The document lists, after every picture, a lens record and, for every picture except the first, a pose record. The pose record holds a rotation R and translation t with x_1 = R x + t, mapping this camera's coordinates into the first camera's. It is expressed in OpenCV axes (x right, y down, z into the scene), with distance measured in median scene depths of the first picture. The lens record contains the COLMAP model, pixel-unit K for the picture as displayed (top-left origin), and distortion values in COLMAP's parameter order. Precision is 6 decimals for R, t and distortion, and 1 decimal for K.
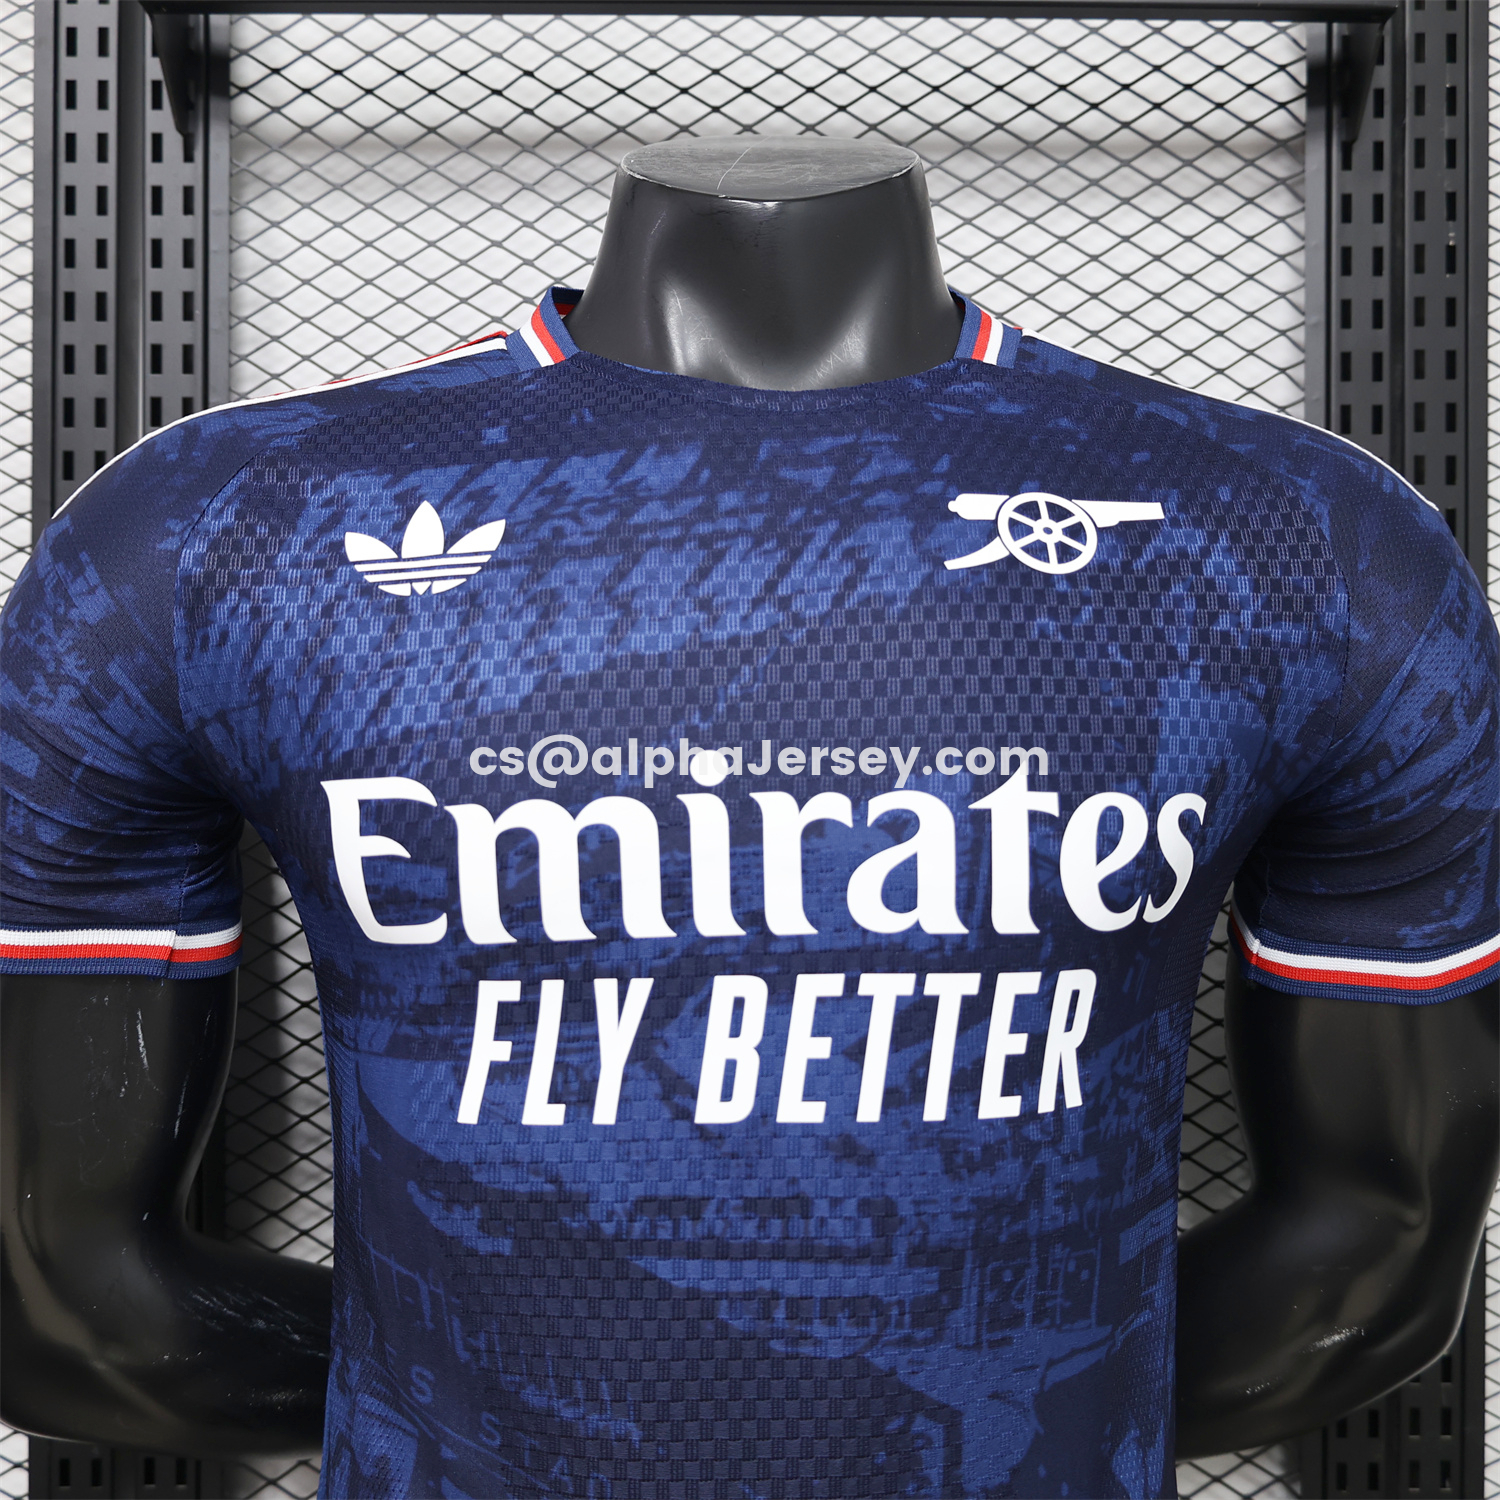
lens RADIAL K [[1637.9, 0, 750.0], [0, 1637.9, 750.0], [0, 0, 1]] dist [-0.055093, -0.013827]
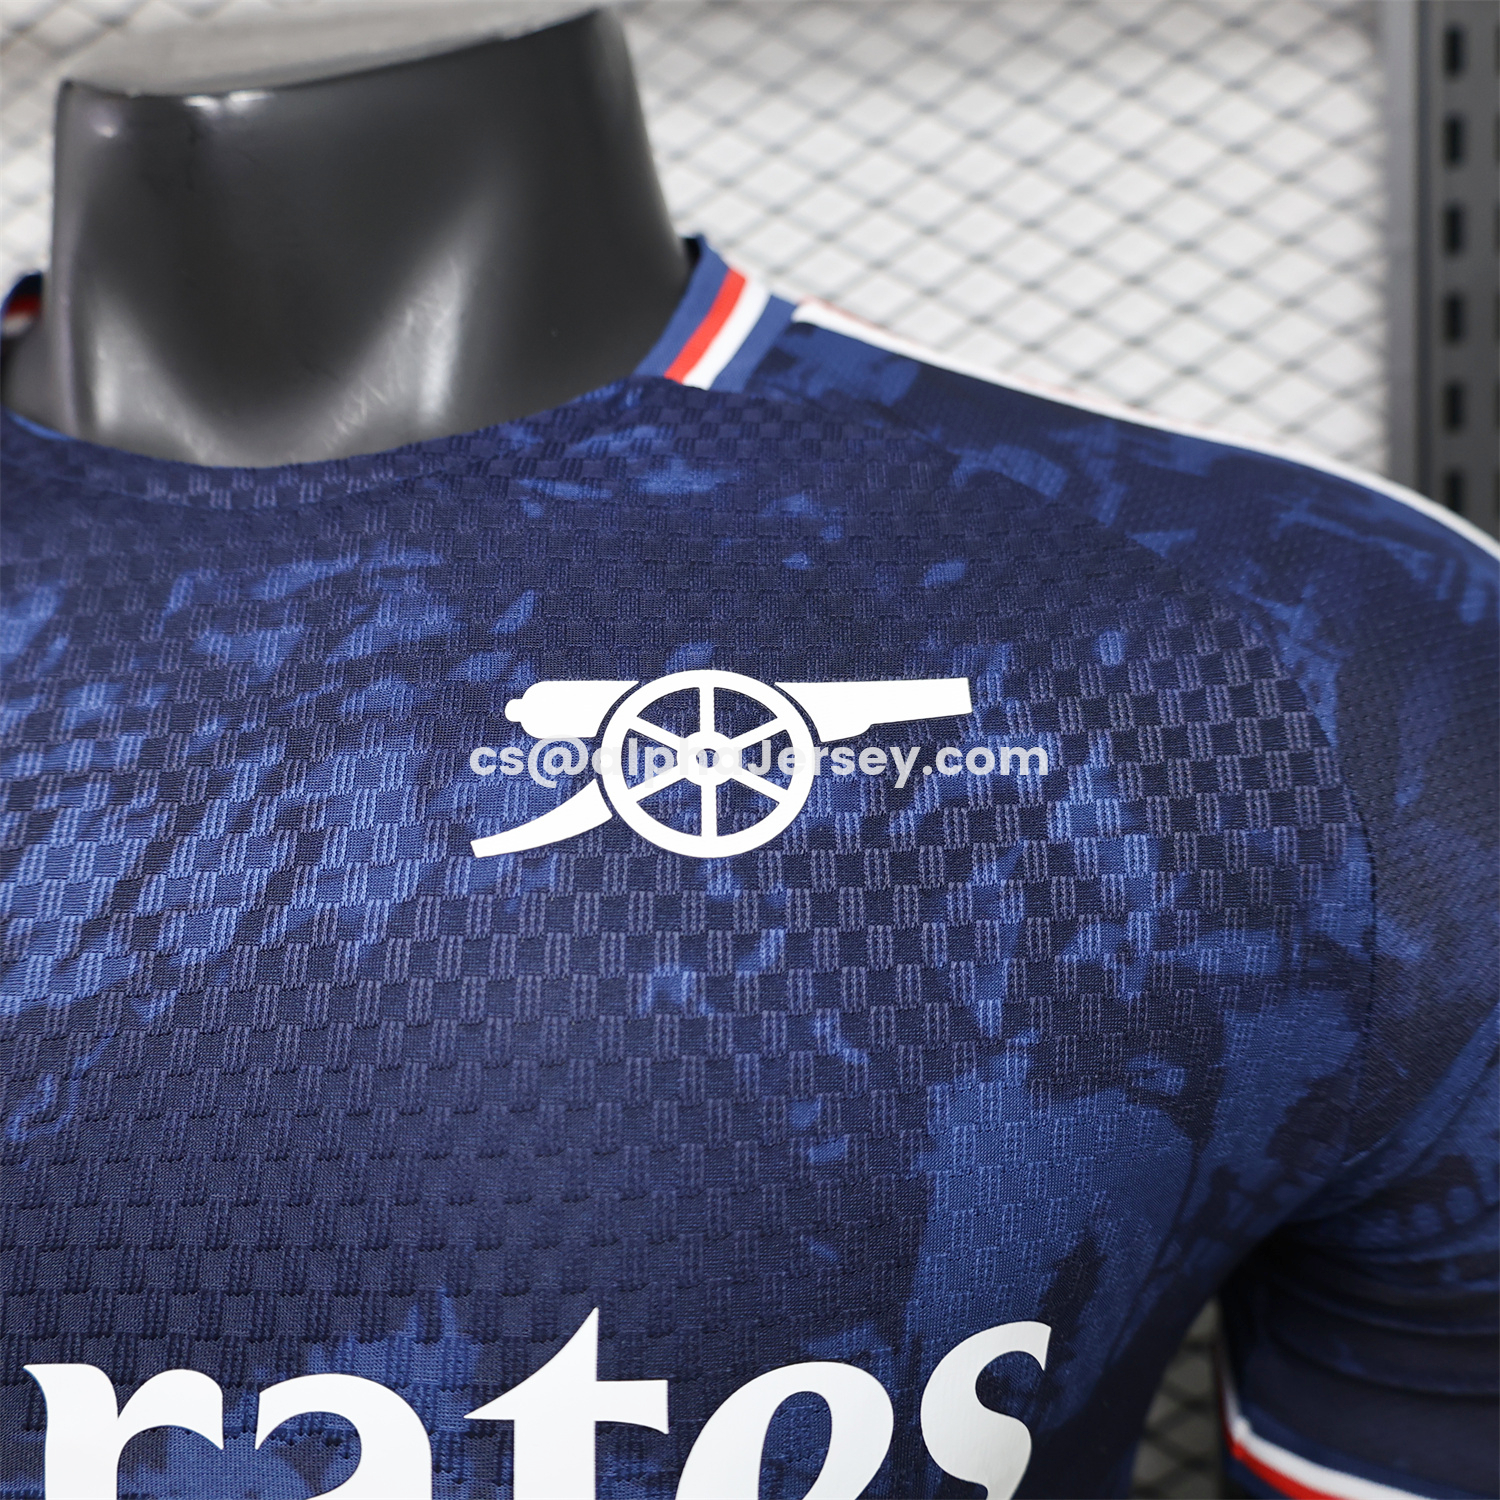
lens RADIAL K [[1635.7, 0, 747.6], [0, 1635.7, 692.0], [0, 0, 1]] dist [-0.010438, -0.018015]
pose [[0.993669, -0.016097, -0.111184, 0.245852], [0.017984, 0.999710, 0.015988, -0.159589], [0.110894, -0.017887, 0.993671, 0.518268]]
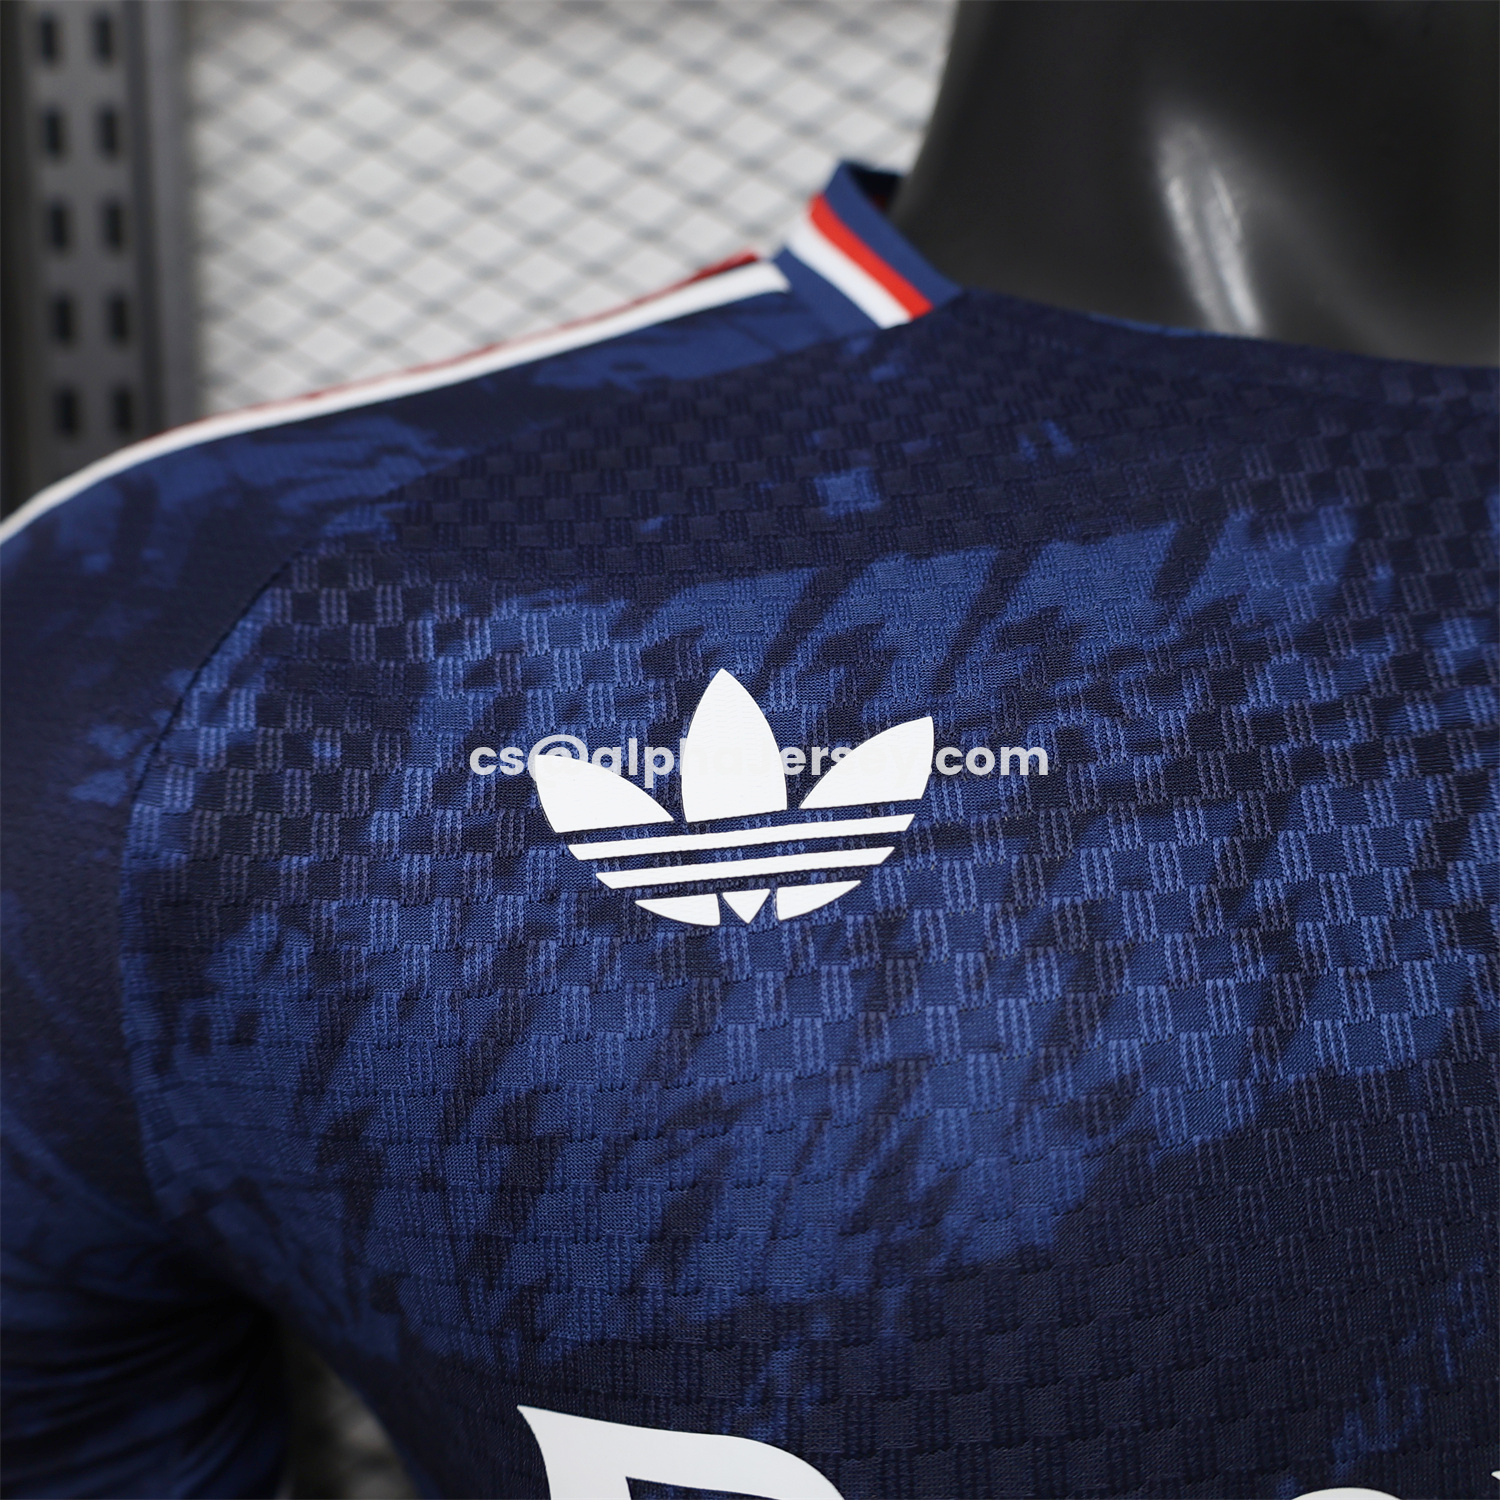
lens RADIAL K [[1635.7, 0, 747.6], [0, 1635.7, 692.0], [0, 0, 1]] dist [-0.010438, -0.018015]
pose [[0.998880, -0.041493, 0.022744, -0.202510], [0.041137, 0.999027, 0.015916, -0.153128], [-0.023382, -0.014962, 0.999615, 0.584954]]
